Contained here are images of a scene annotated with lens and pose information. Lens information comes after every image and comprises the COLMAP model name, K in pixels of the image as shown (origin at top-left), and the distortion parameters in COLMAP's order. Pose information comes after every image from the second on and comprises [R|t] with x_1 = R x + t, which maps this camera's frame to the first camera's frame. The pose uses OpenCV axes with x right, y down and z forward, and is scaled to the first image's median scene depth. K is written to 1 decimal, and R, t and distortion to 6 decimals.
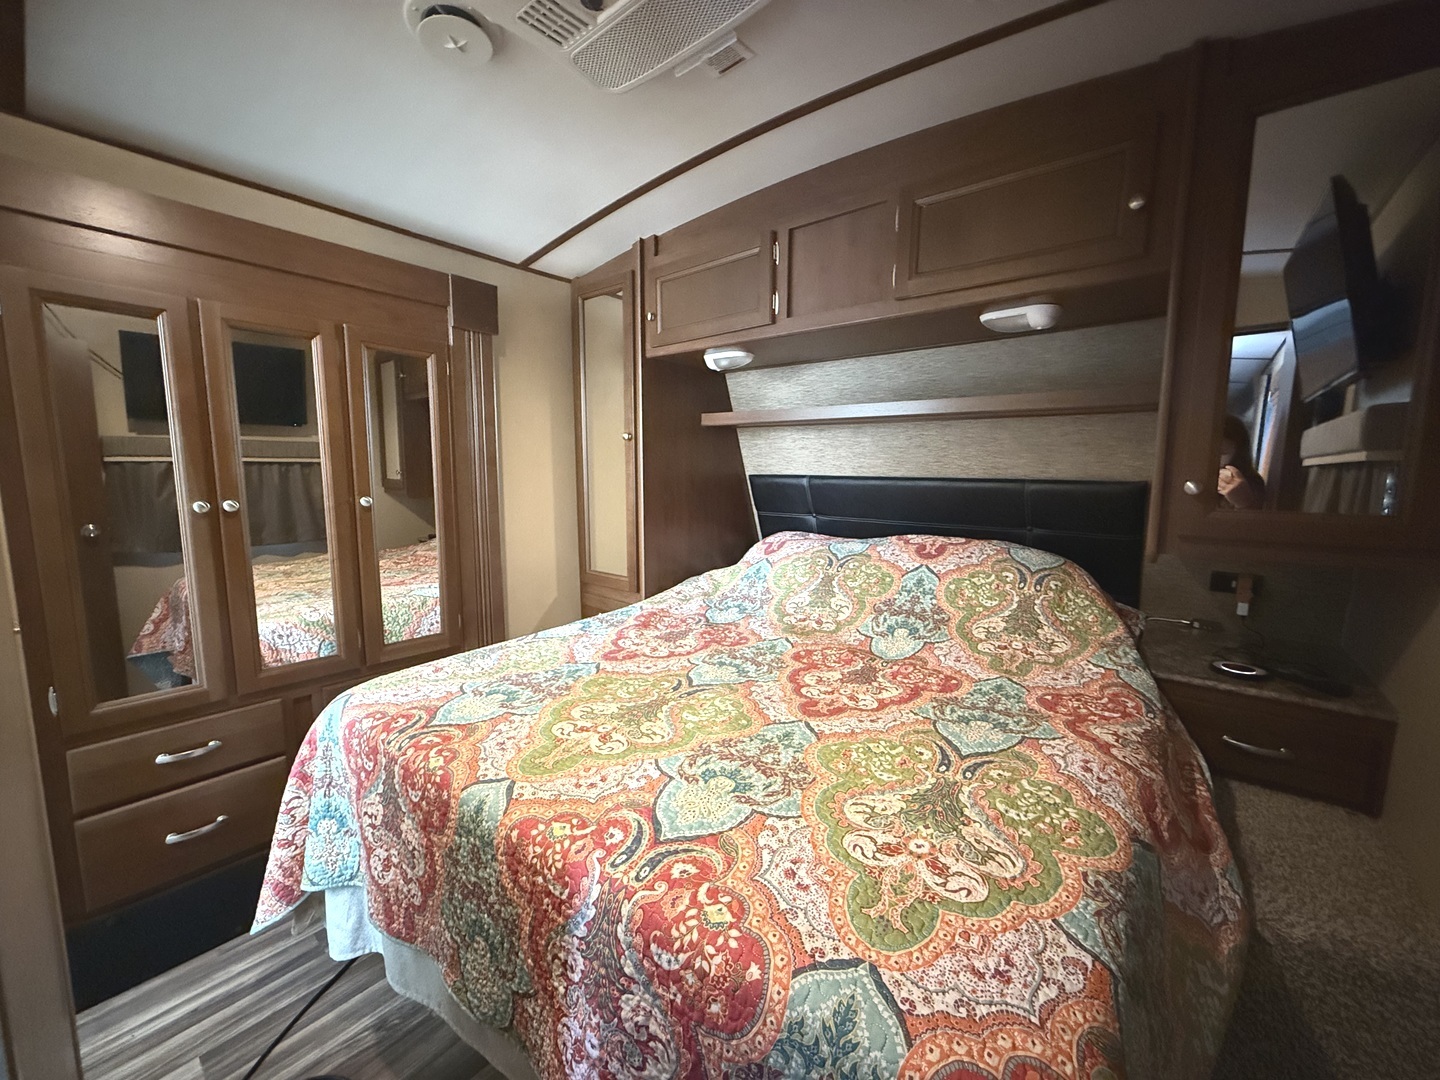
lens RADIAL K [[575.4, 0, 713.5], [0, 575.4, 539.6], [0, 0, 1]] dist [-0.000060, 0.000336]
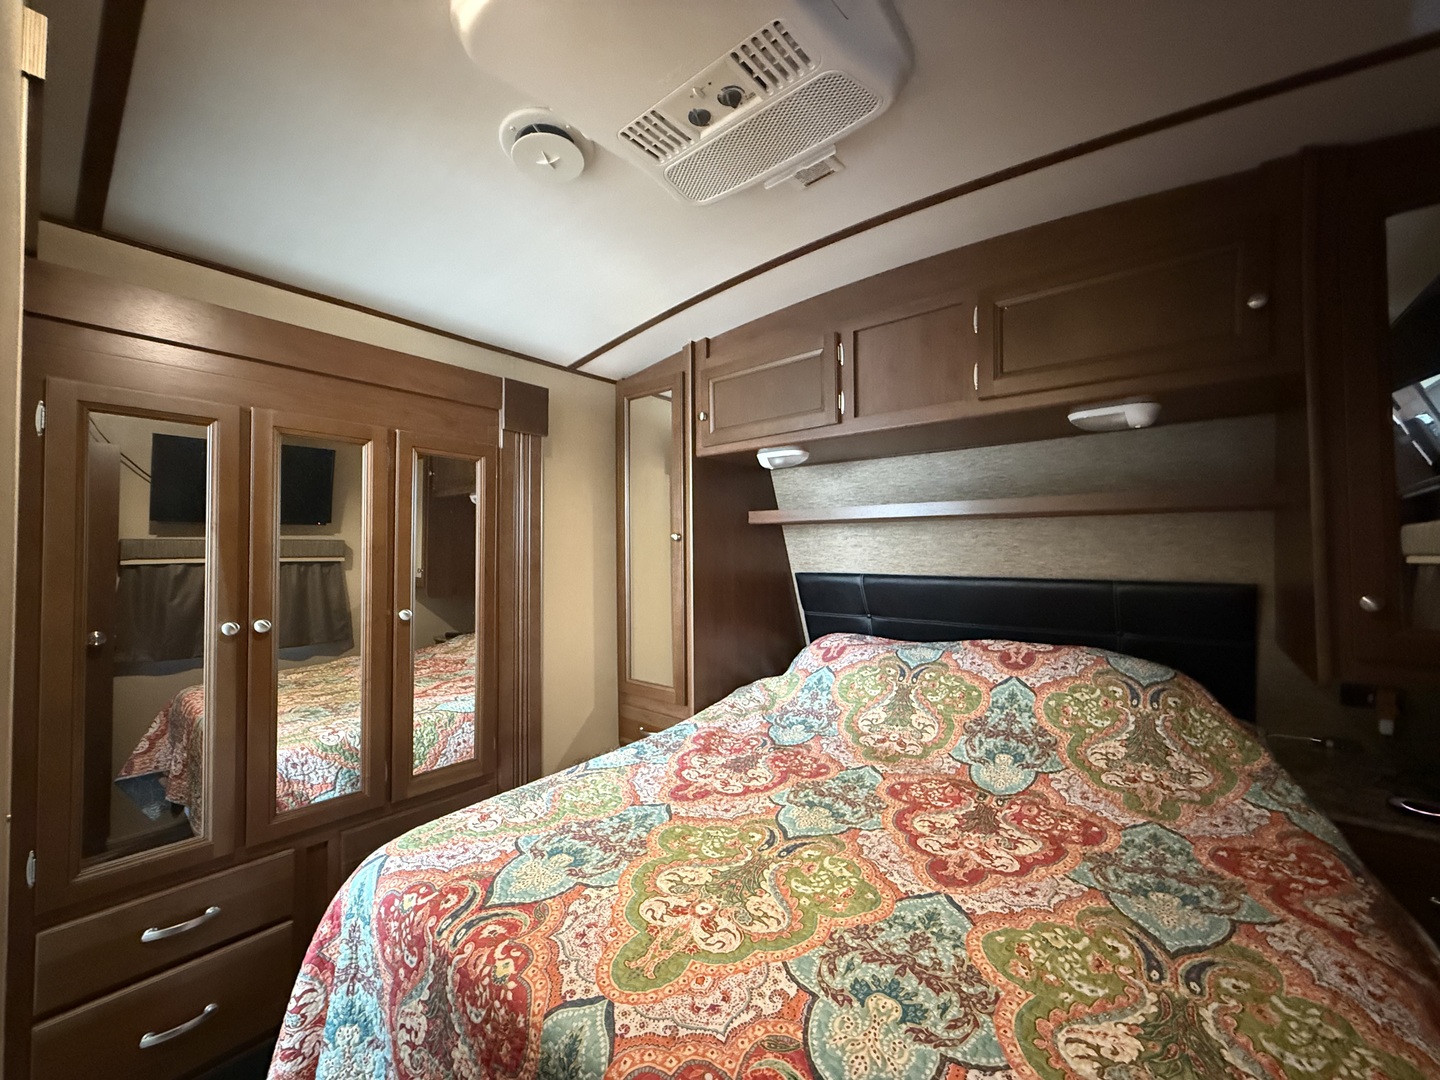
lens RADIAL K [[575.4, 0, 713.6], [0, 575.4, 539.6], [0, 0, 1]] dist [-0.000060, 0.000336]
pose [[0.999941, -0.010816, -0.001121, -0.121091], [0.010537, 0.989255, -0.145818, -0.050167], [0.002686, 0.145797, 0.989311, 0.084607]]
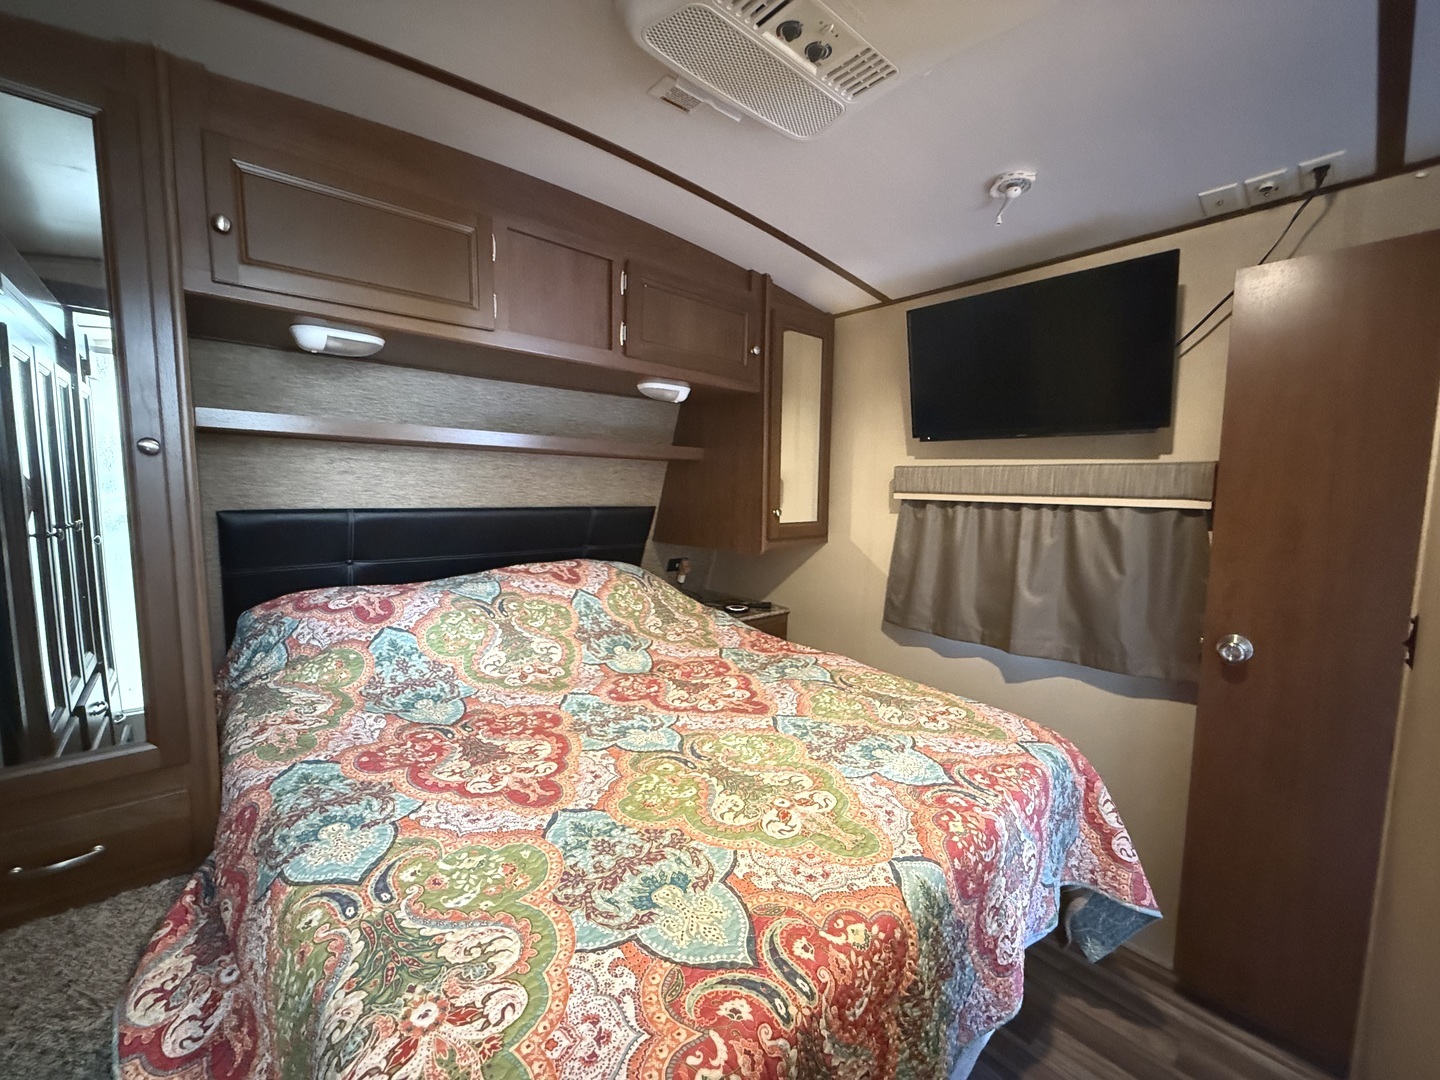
lens RADIAL K [[575.4, 0, 719.8], [0, 575.4, 542.9], [0, 0, 1]] dist [-0.000060, 0.000336]
pose [[0.150195, -0.102204, 0.983359, -0.771801], [0.104676, 0.990696, 0.086978, -0.129630], [-0.983099, 0.089871, 0.159496, 0.653753]]
